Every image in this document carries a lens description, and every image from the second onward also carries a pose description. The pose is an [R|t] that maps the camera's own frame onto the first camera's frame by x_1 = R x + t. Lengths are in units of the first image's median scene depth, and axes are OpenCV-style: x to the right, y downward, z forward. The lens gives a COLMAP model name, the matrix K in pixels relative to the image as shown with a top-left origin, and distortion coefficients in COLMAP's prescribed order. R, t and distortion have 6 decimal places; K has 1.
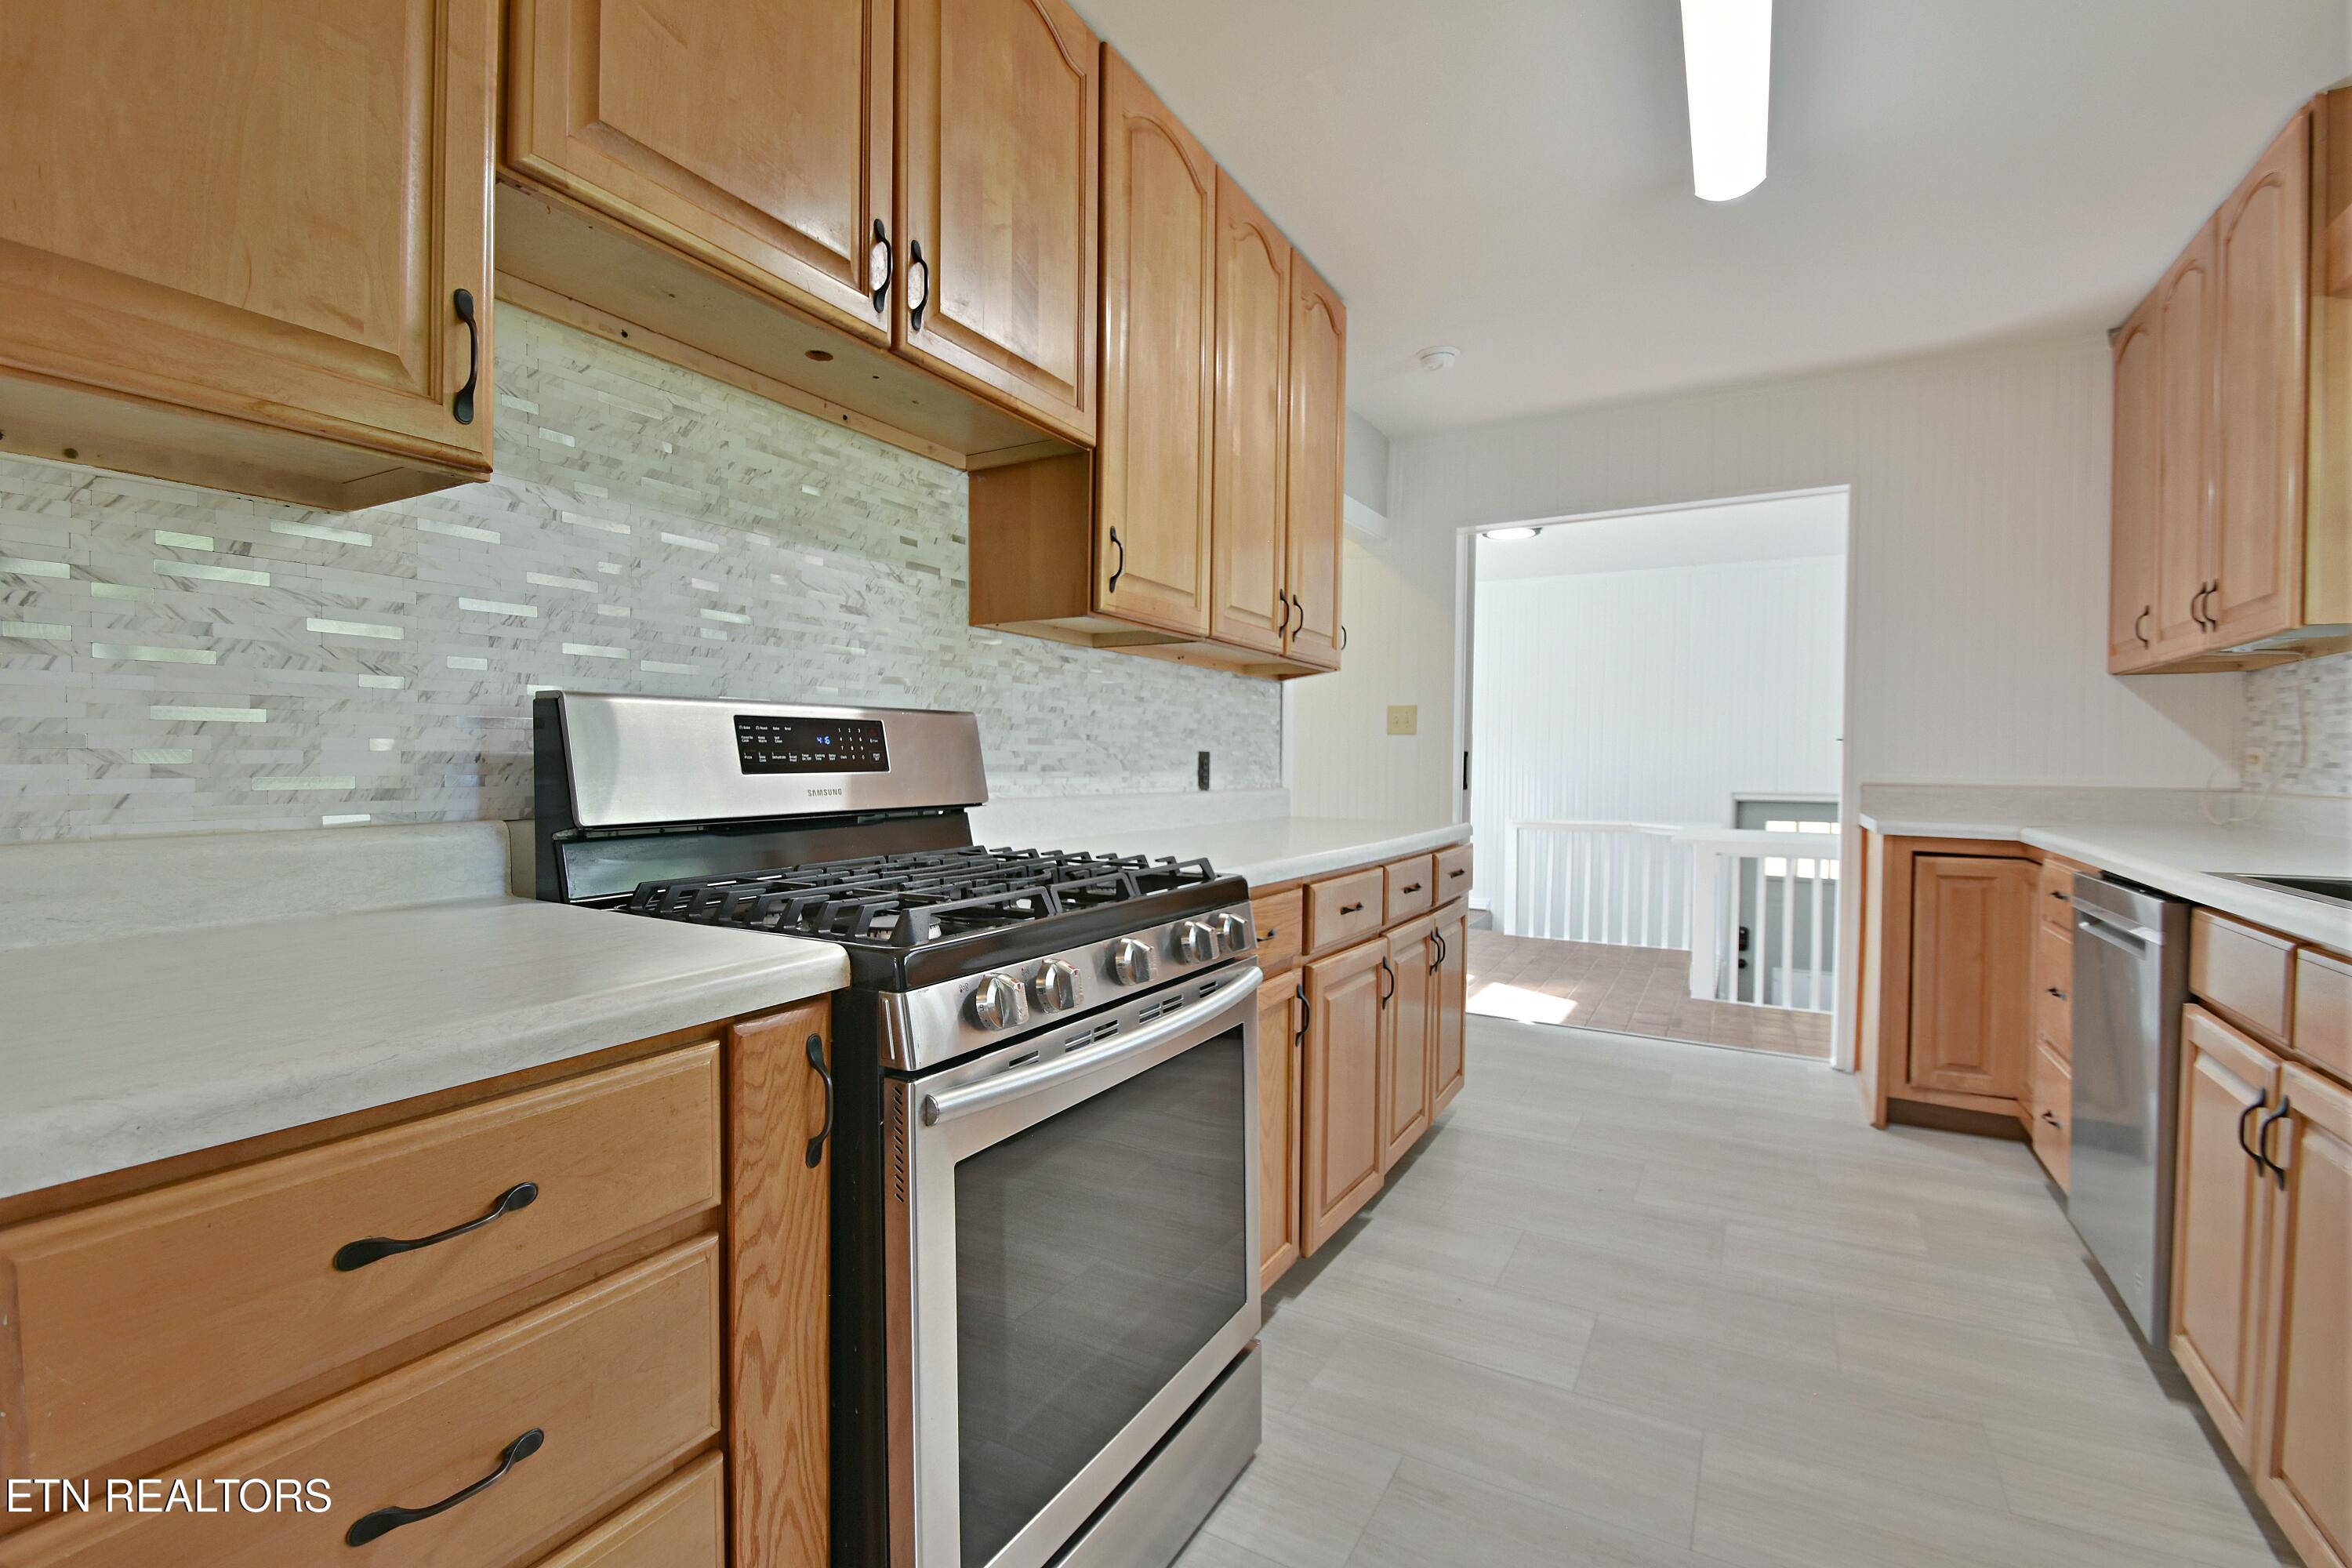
lens RADIAL K [[1021.9, 0, 1171.6], [0, 1021.9, 787.3], [0, 0, 1]] dist [-0.001727, -0.000279]
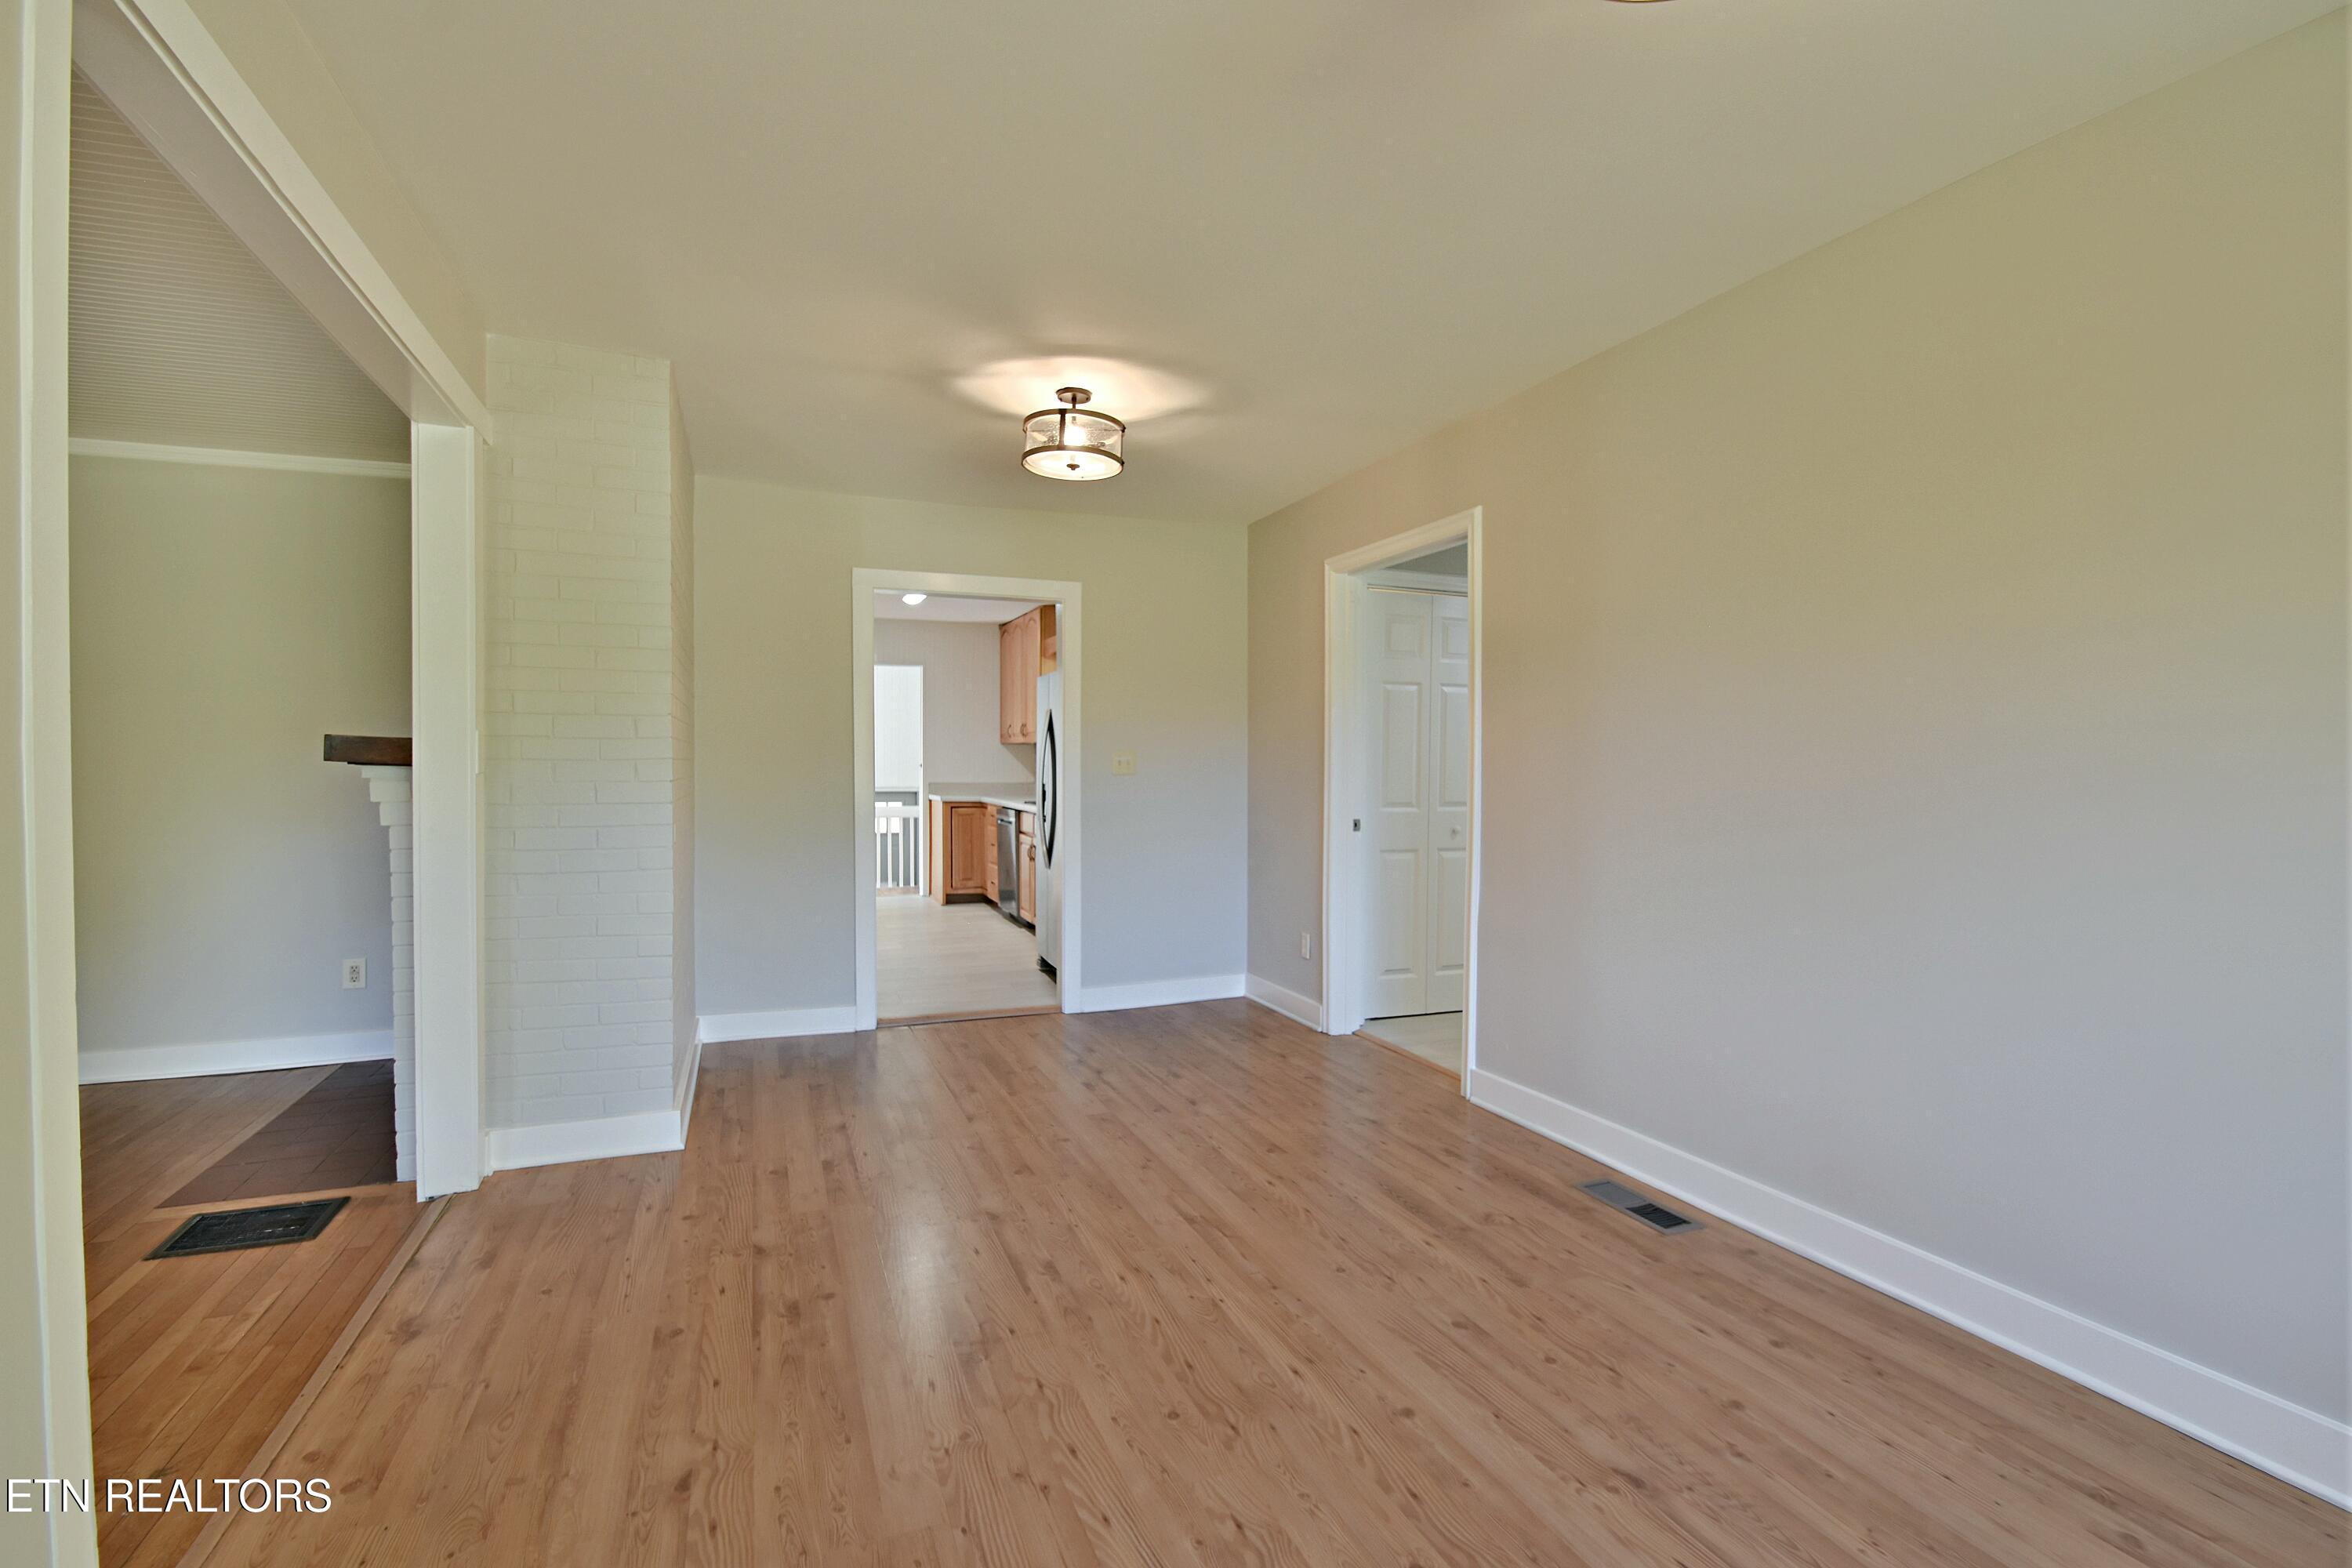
lens RADIAL K [[1021.9, 0, 1173.2], [0, 1021.9, 785.0], [0, 0, 1]] dist [-0.001727, -0.000279]
pose [[0.603487, -0.010229, 0.797308, -1.310873], [0.021159, 0.999771, -0.003189, 0.028759], [-0.797092, 0.018795, 0.603565, -1.358470]]
